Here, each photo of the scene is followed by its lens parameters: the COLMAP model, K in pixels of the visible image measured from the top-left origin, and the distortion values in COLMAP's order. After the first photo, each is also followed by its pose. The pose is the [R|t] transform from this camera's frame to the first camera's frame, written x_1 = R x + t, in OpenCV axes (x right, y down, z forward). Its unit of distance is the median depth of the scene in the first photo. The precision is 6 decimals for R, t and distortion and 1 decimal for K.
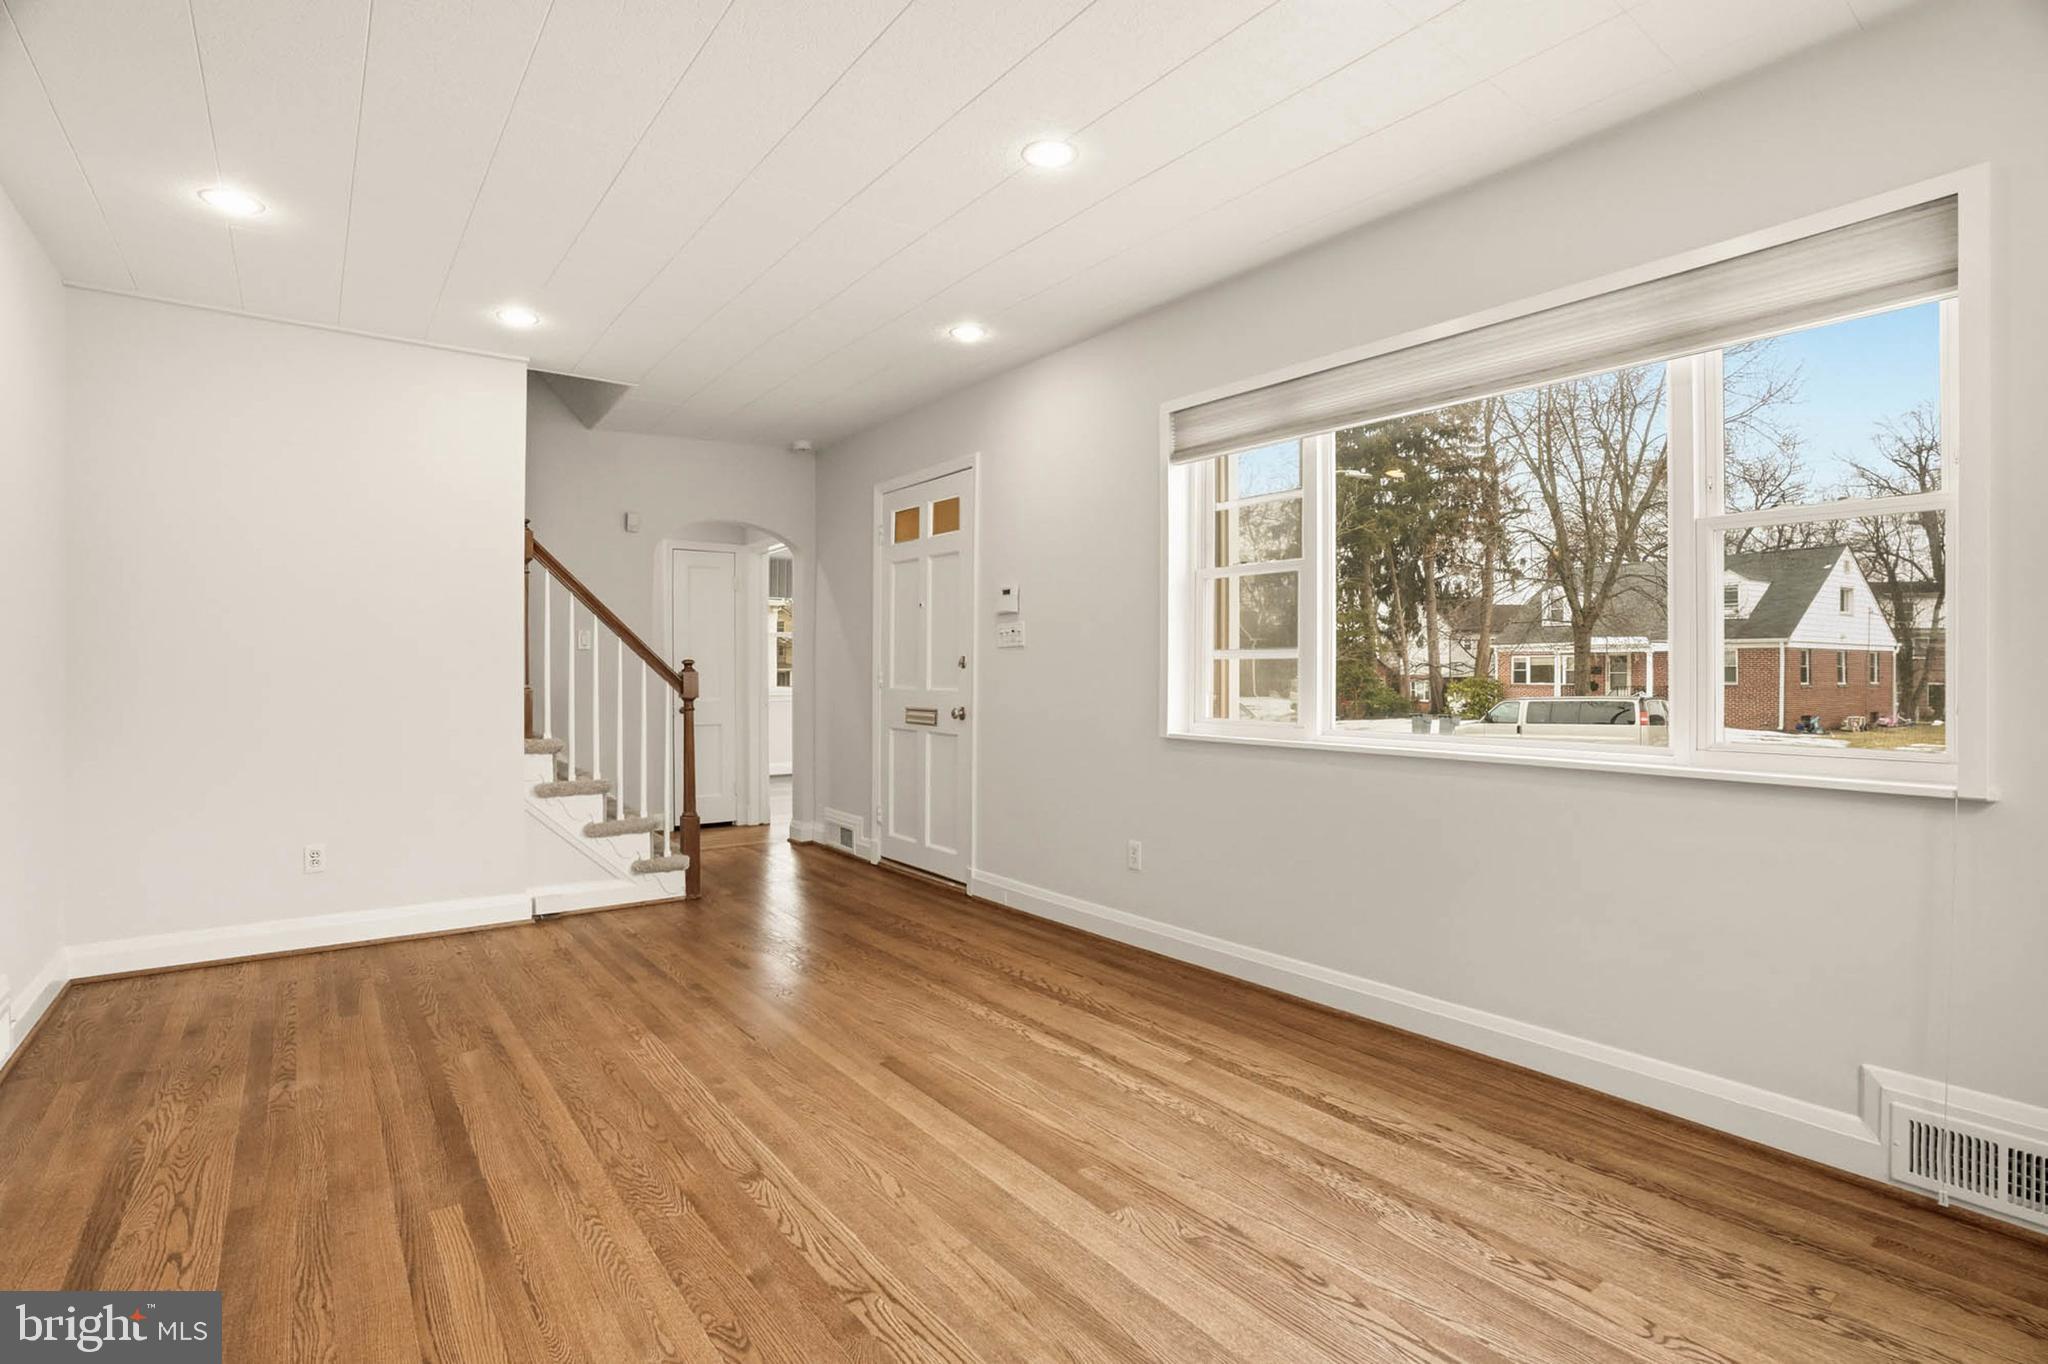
lens RADIAL K [[961.0, 0, 1019.1], [0, 961.0, 669.3], [0, 0, 1]] dist [-0.049648, 0.014091]
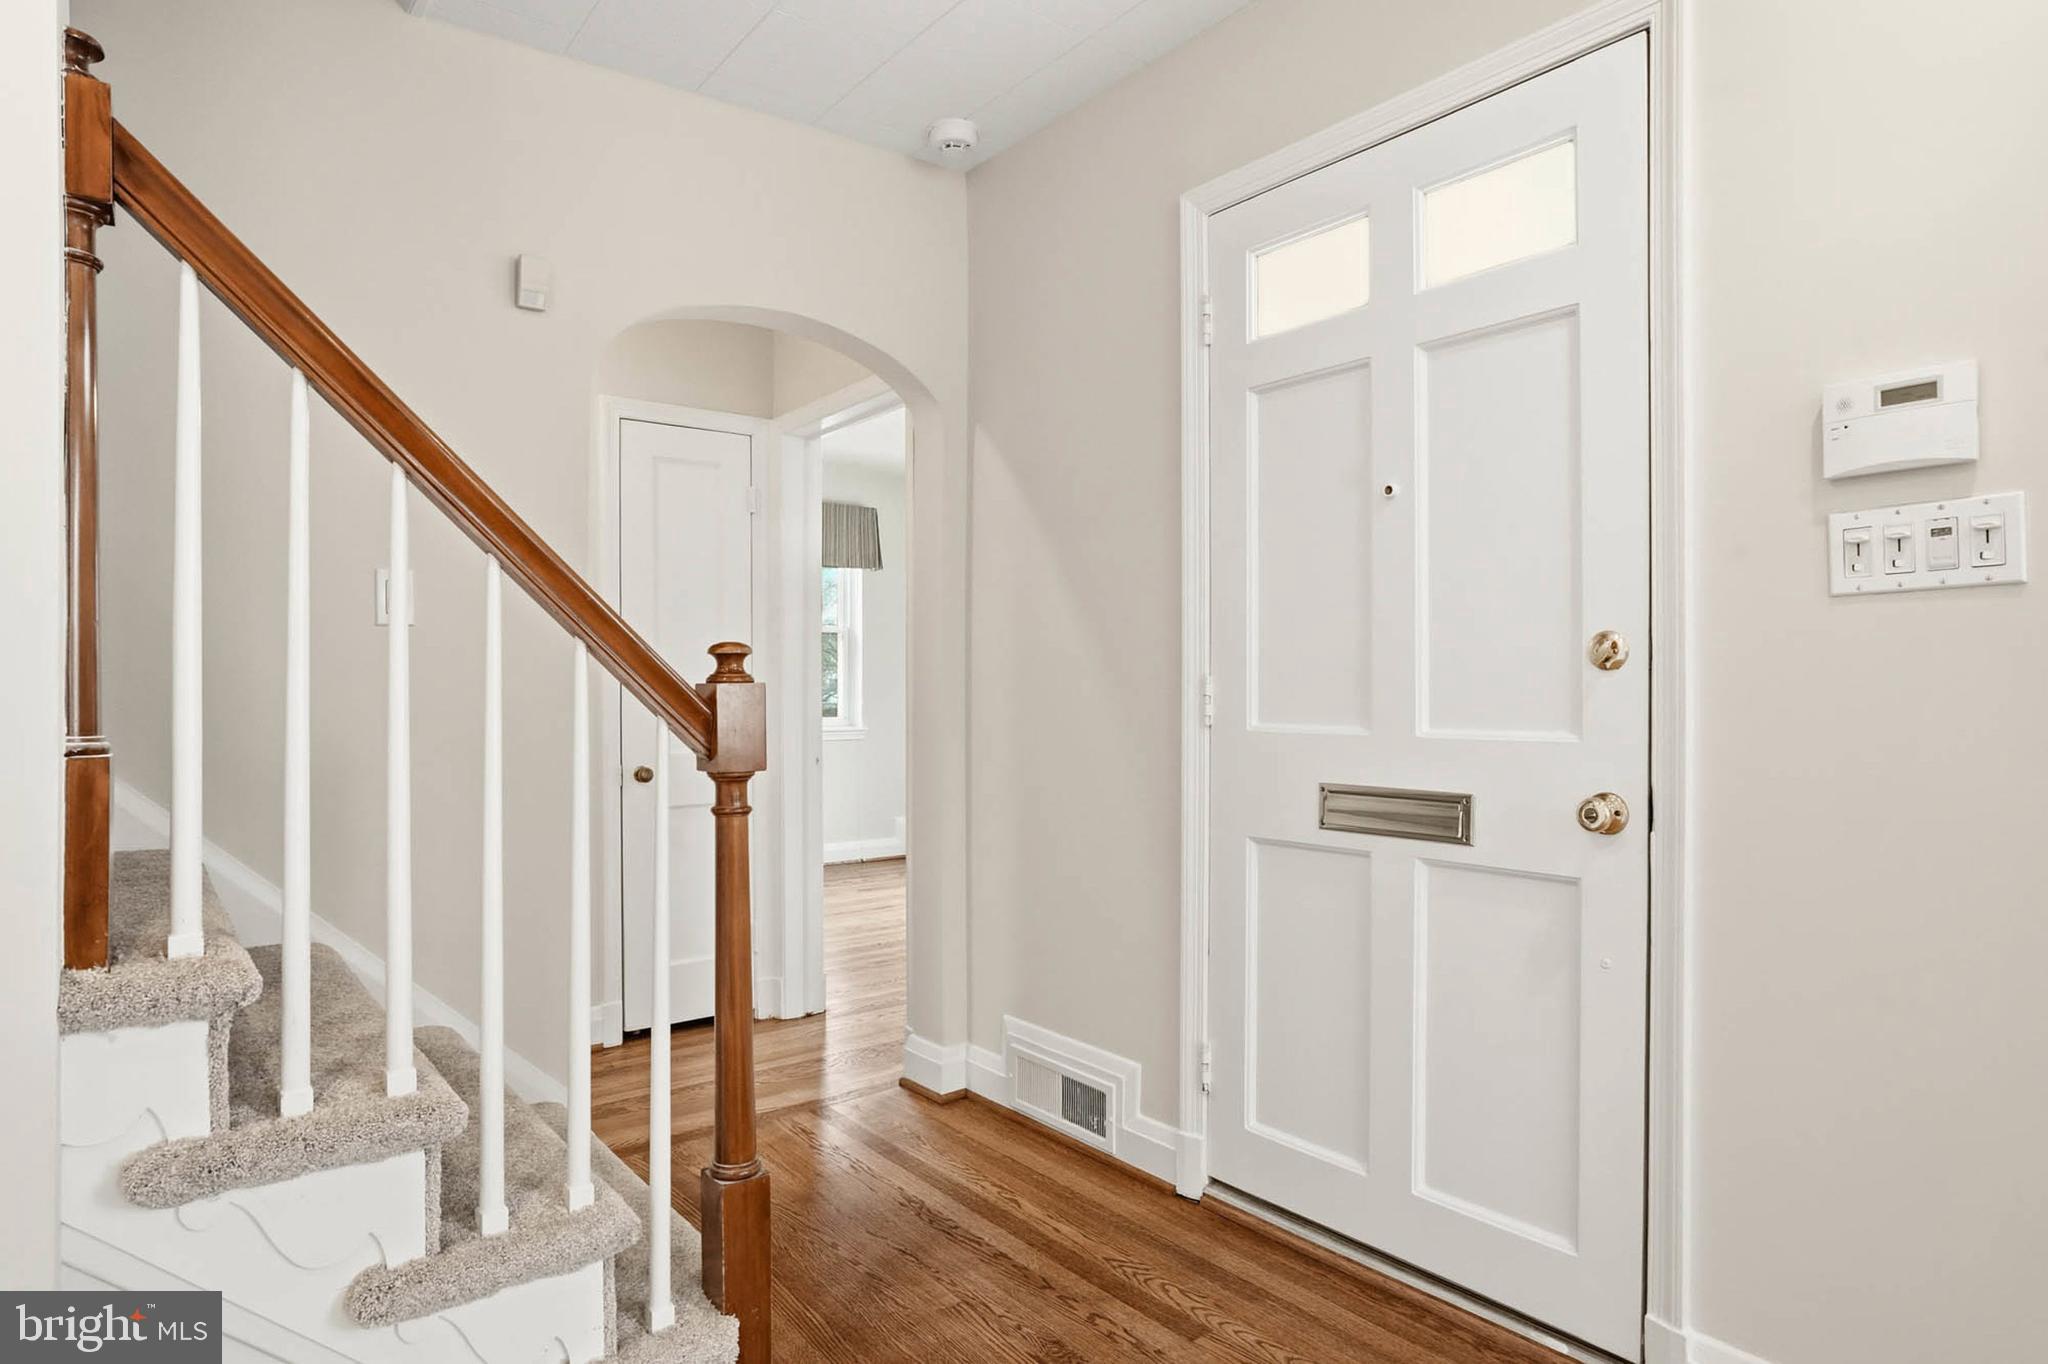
lens RADIAL K [[1148.6, 0, 1024.0], [0, 1148.6, 682.0], [0, 0, 1]] dist [-0.003977, 0.000190]
pose [[0.999546, -0.002276, 0.030055, -0.266457], [0.002485, 0.999973, -0.006943, 0.005176], [-0.030039, 0.007015, 0.999524, 0.642670]]
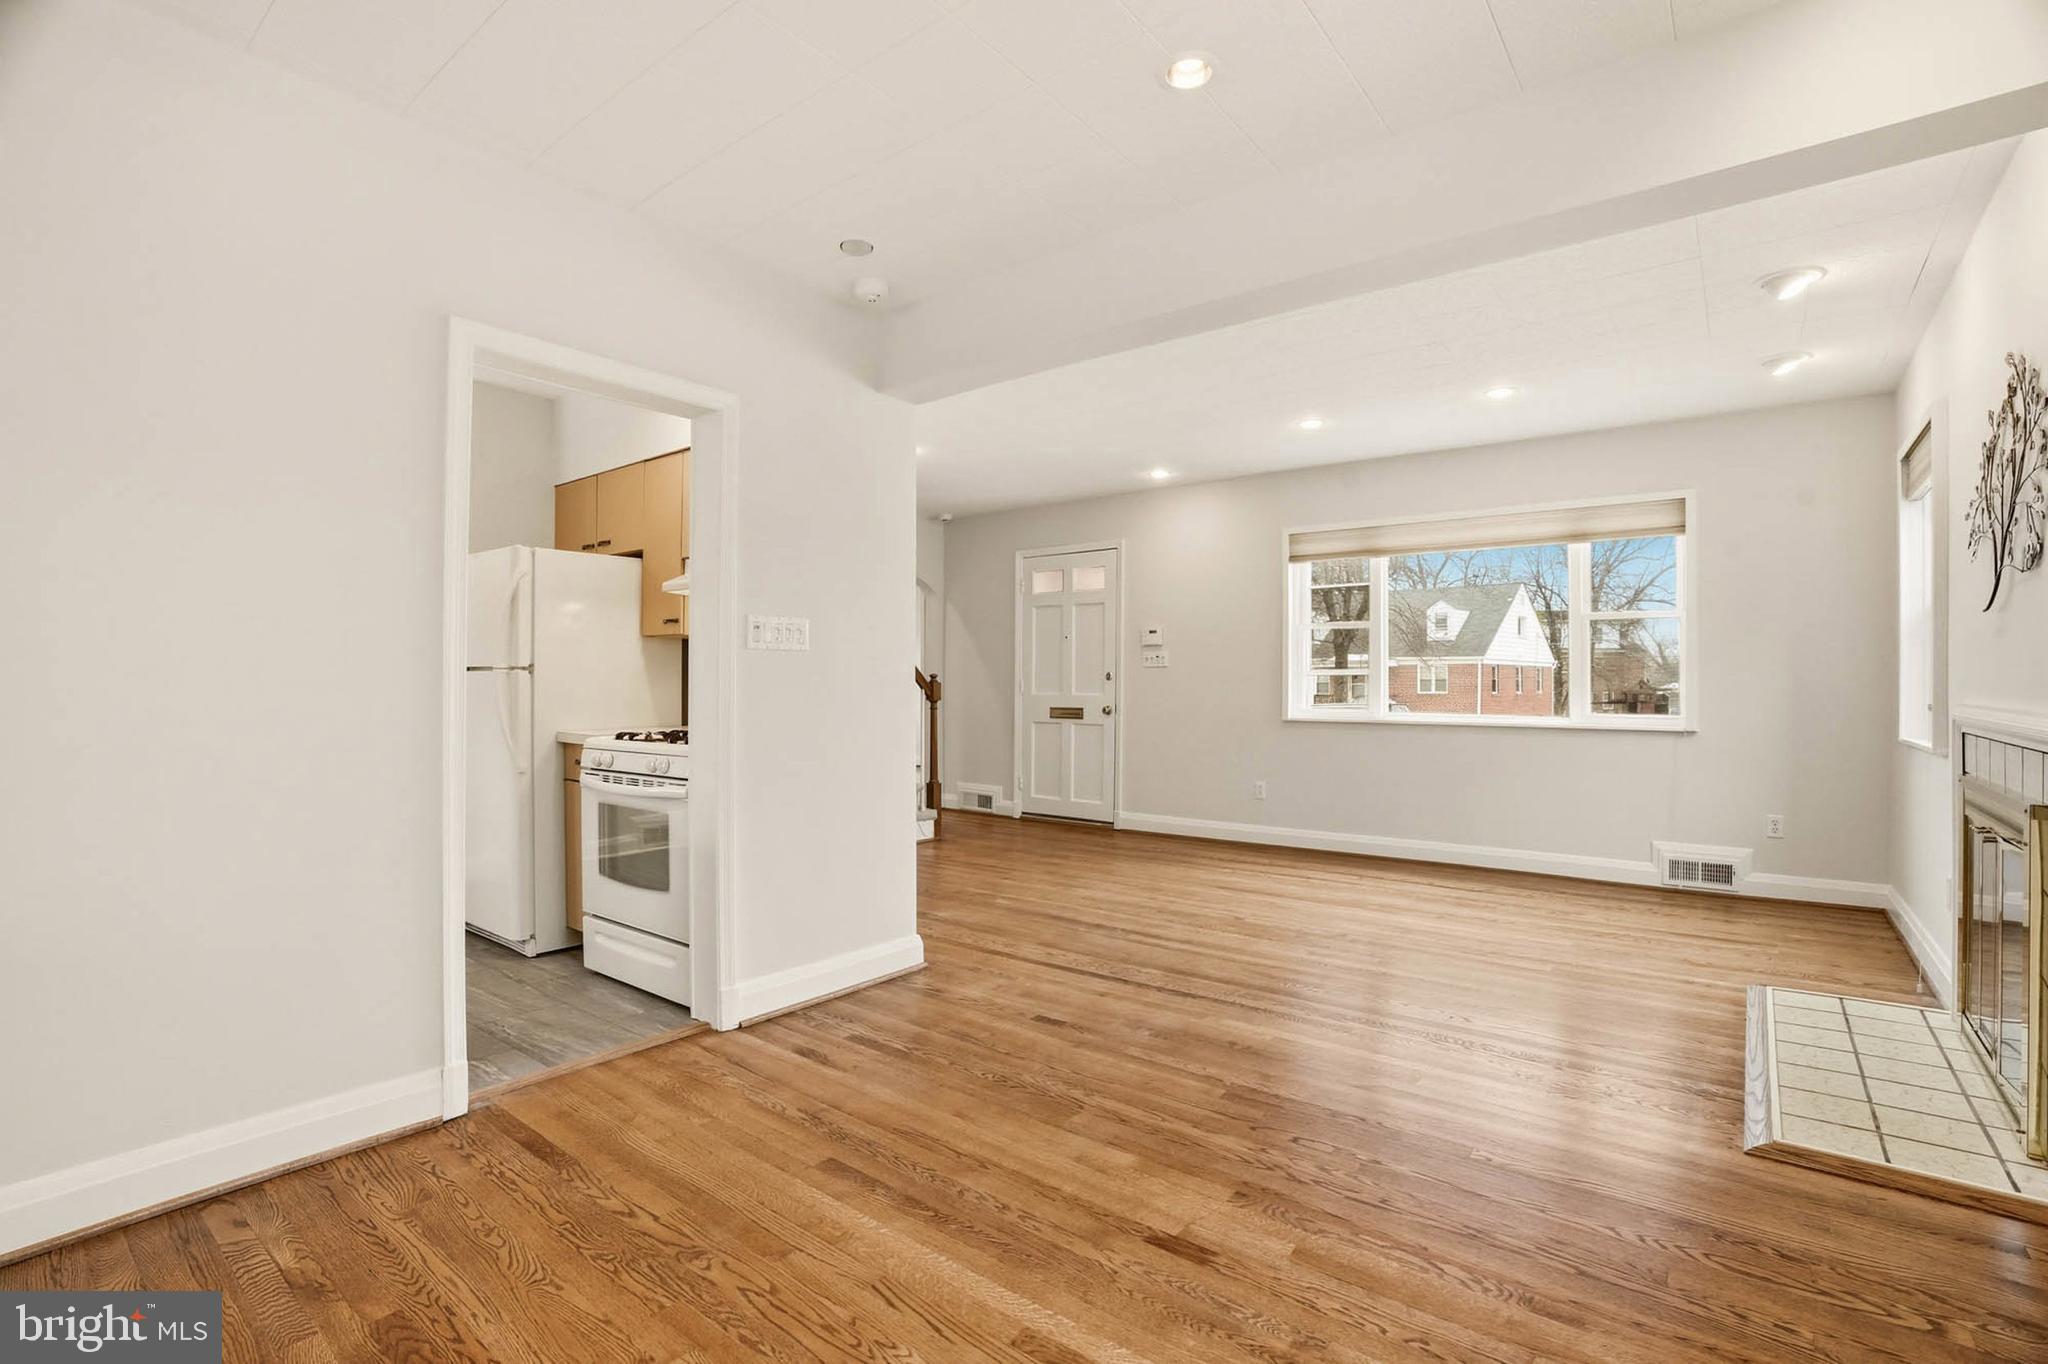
lens RADIAL K [[951.8, 0, 1024.0], [0, 951.8, 682.0], [0, 0, 1]] dist [-0.050185, 0.014070]
pose [[0.967622, 0.000551, 0.252405, -0.577109], [-0.001087, 0.999997, 0.001982, -0.001214], [-0.252403, -0.002192, 0.967620, -0.424320]]
